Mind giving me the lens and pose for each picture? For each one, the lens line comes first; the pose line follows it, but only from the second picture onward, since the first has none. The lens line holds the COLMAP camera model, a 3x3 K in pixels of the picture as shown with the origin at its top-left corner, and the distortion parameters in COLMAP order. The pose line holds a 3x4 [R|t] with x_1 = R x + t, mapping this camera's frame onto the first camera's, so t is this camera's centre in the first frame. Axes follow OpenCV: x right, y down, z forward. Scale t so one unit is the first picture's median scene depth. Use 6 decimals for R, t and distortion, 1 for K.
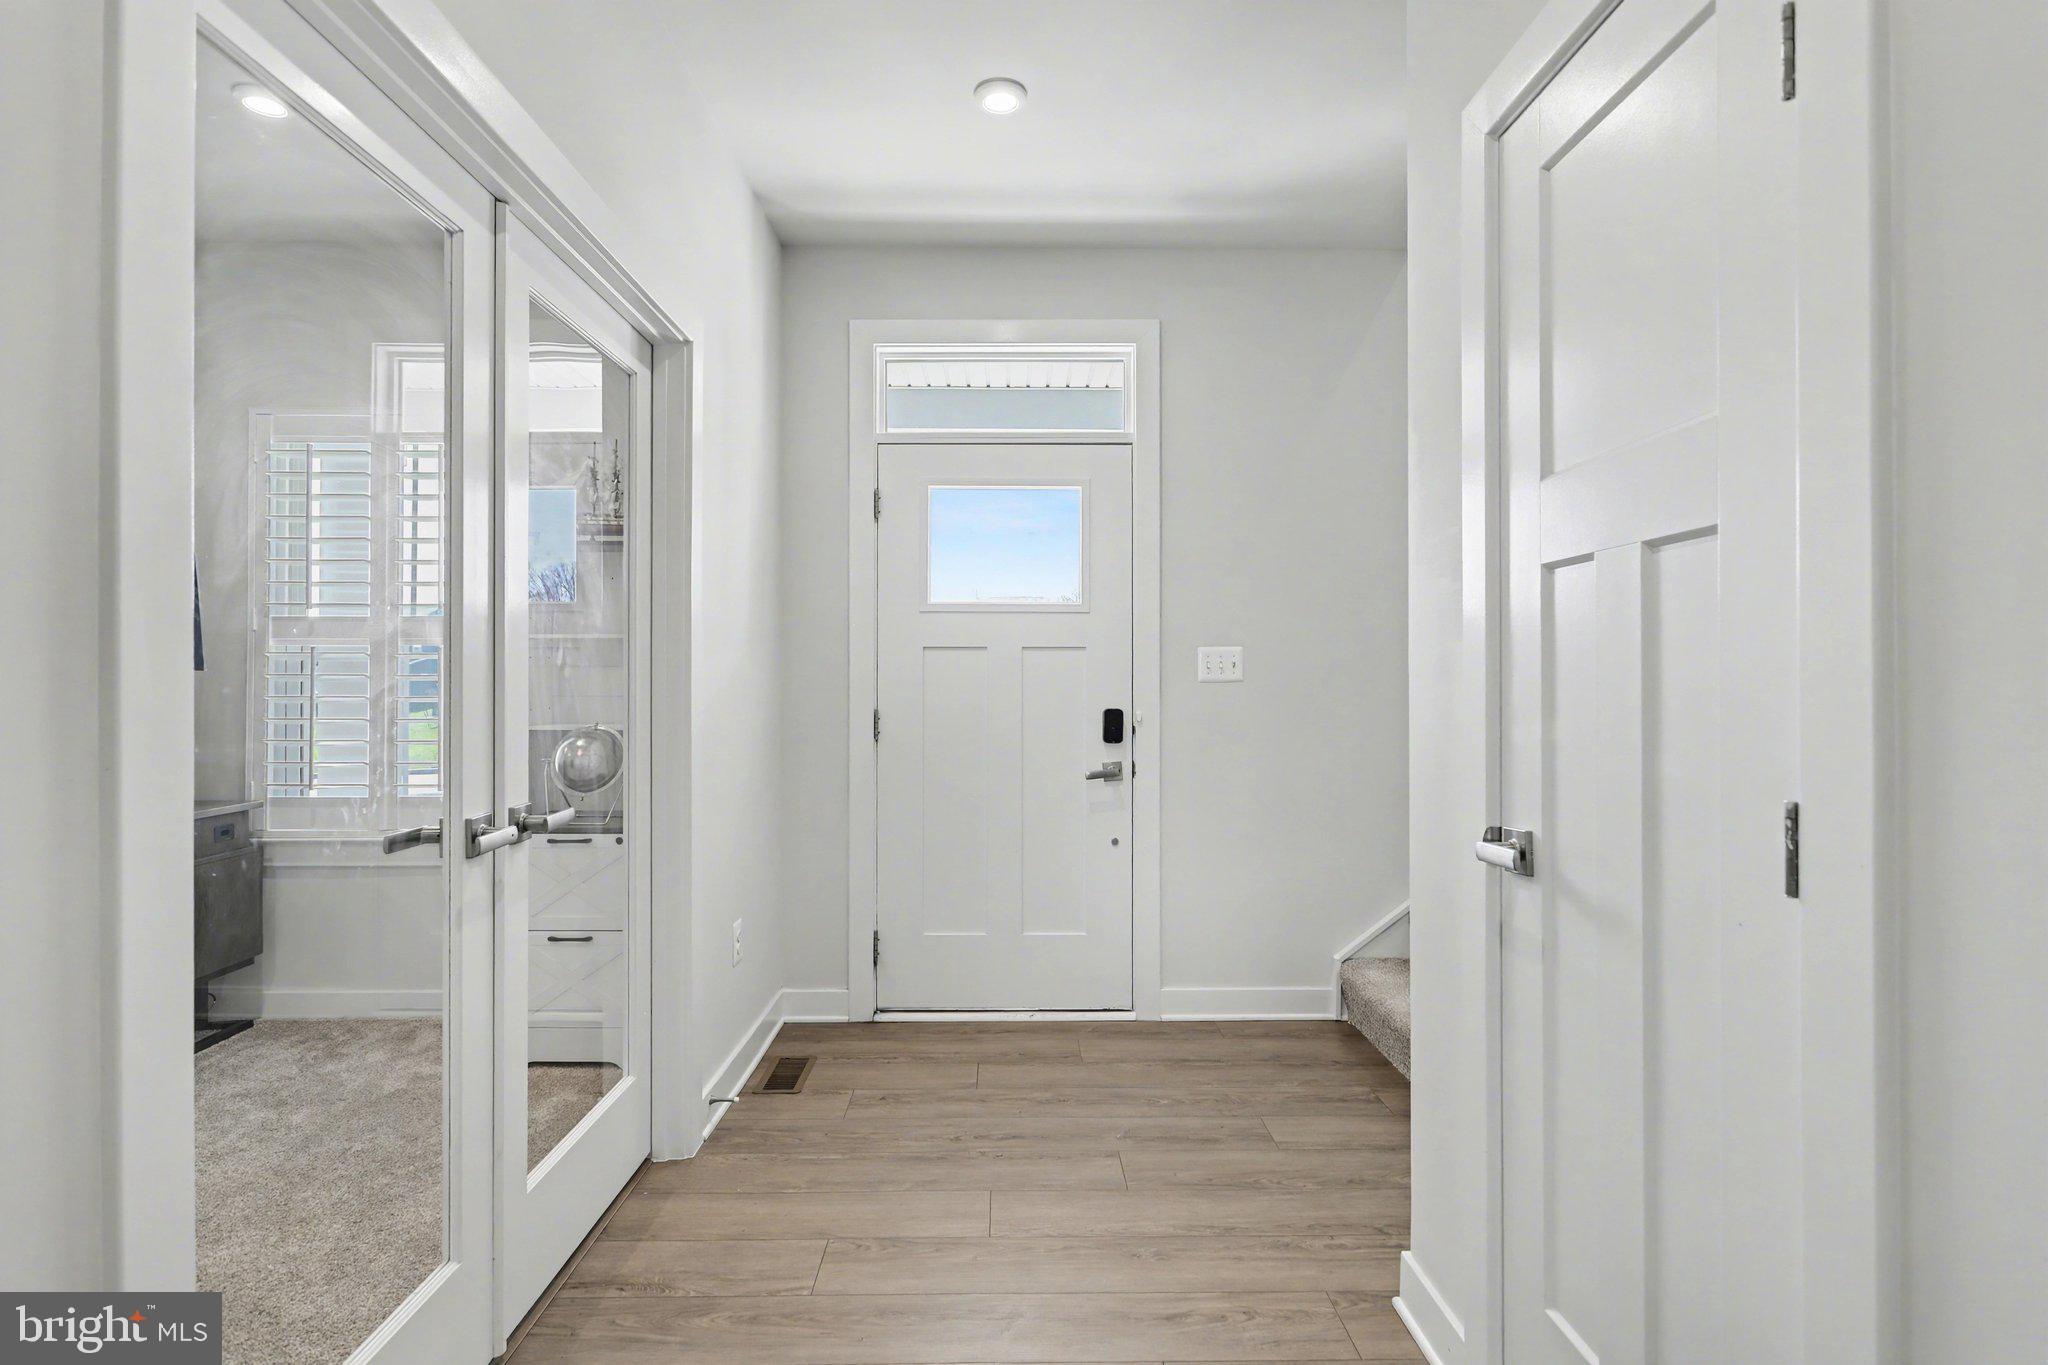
lens RADIAL K [[997.5, 0, 1025.7], [0, 997.5, 677.3], [0, 0, 1]] dist [-0.001408, -0.001651]
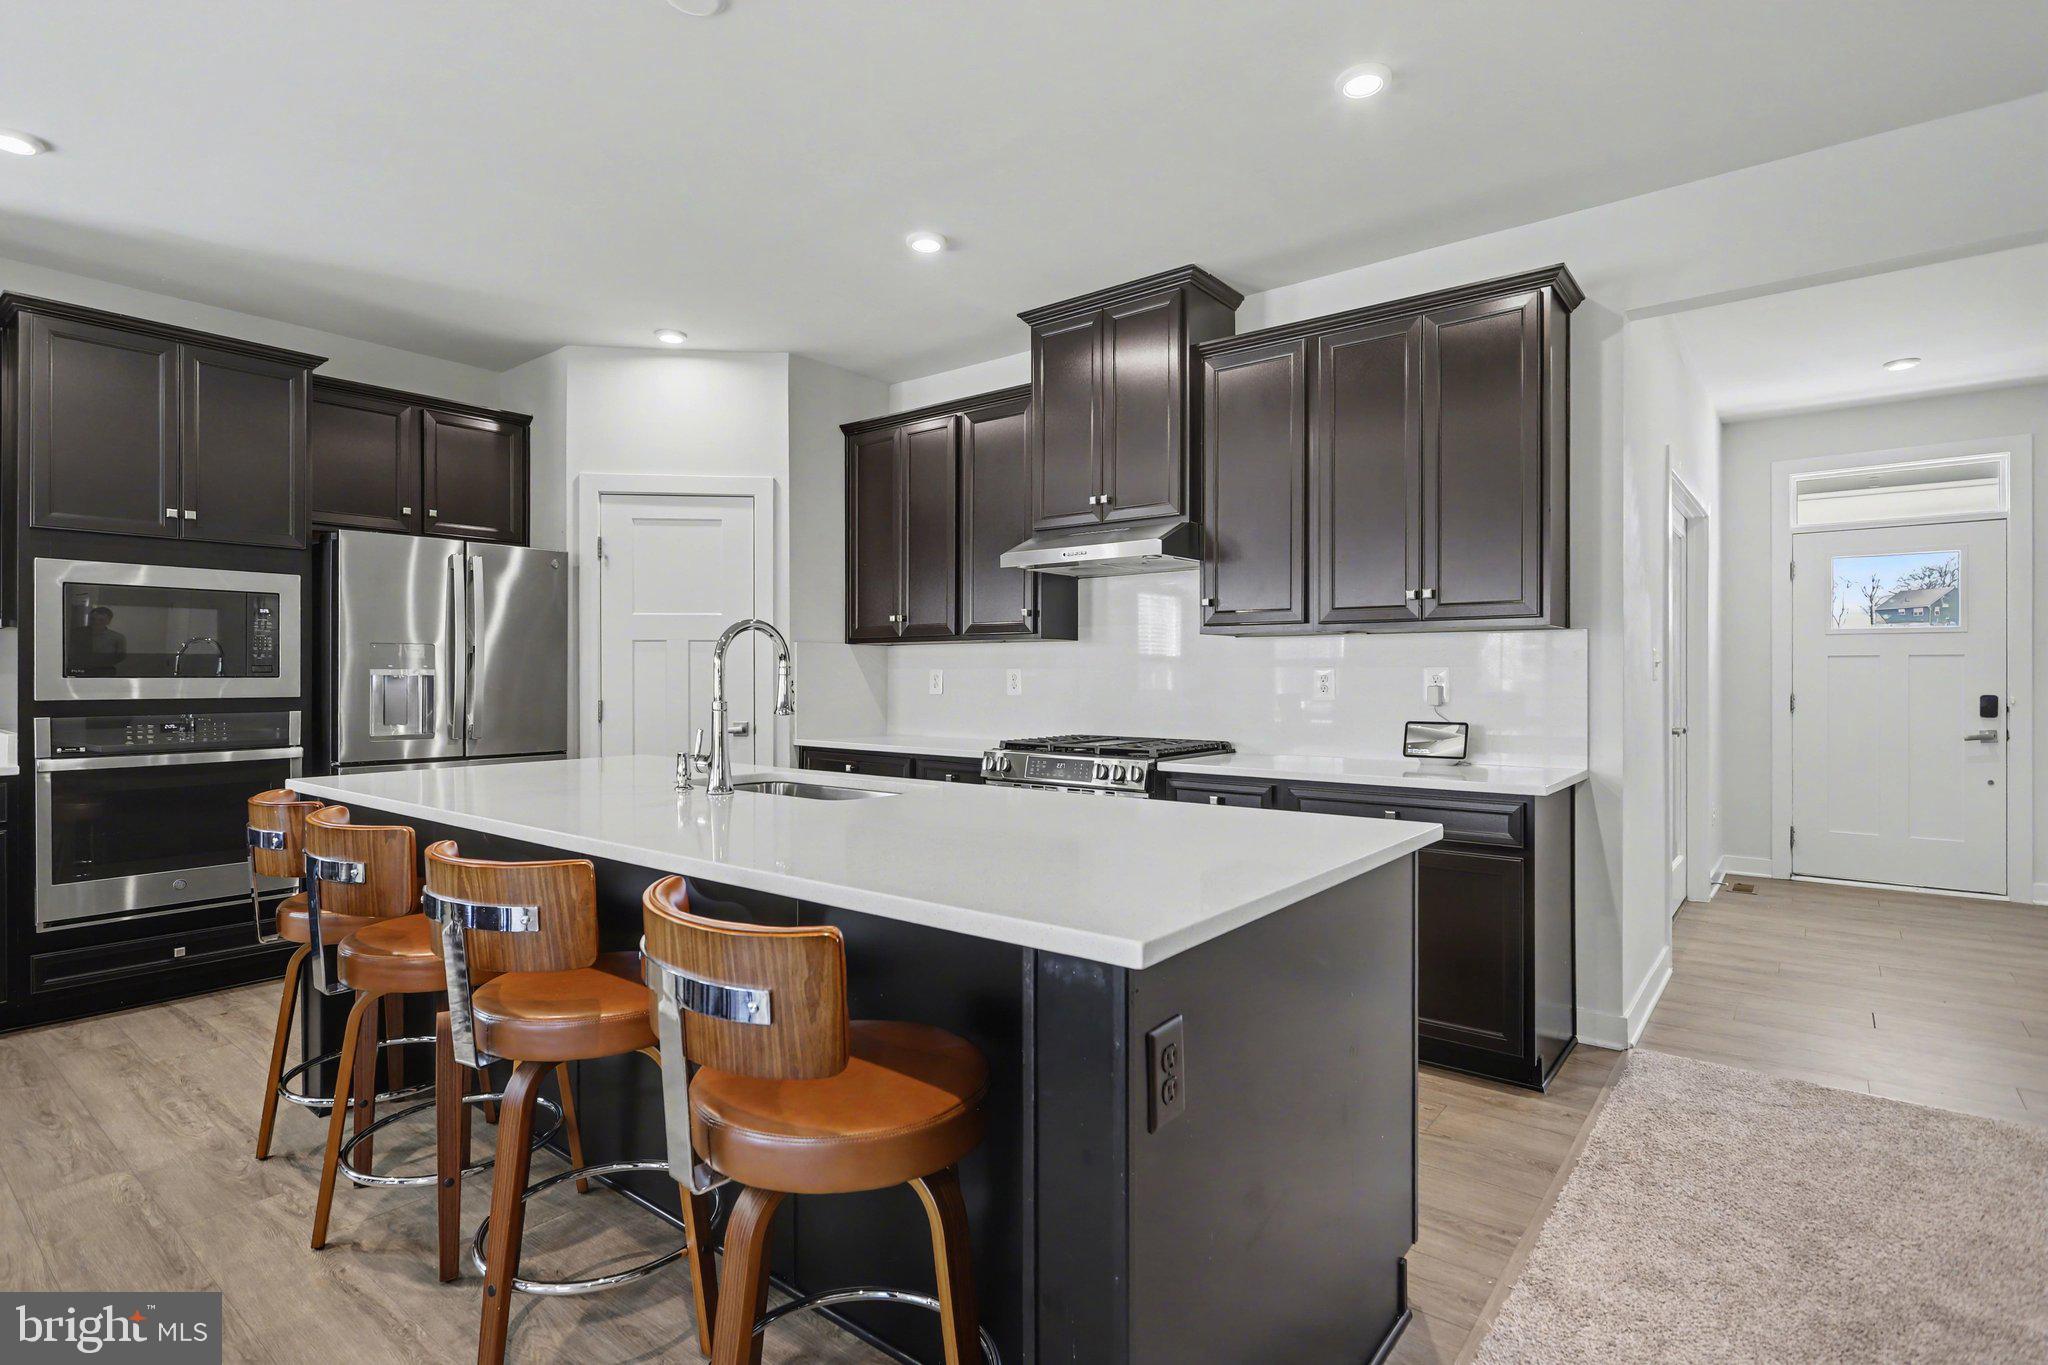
lens RADIAL K [[997.5, 0, 1014.5], [0, 997.5, 677.3], [0, 0, 1]] dist [-0.001408, -0.001651]
pose [[0.761446, -0.000044, -0.648228, -0.060842], [0.002045, 0.999995, 0.002334, -0.002028], [0.648225, -0.003103, 0.761442, -1.120312]]
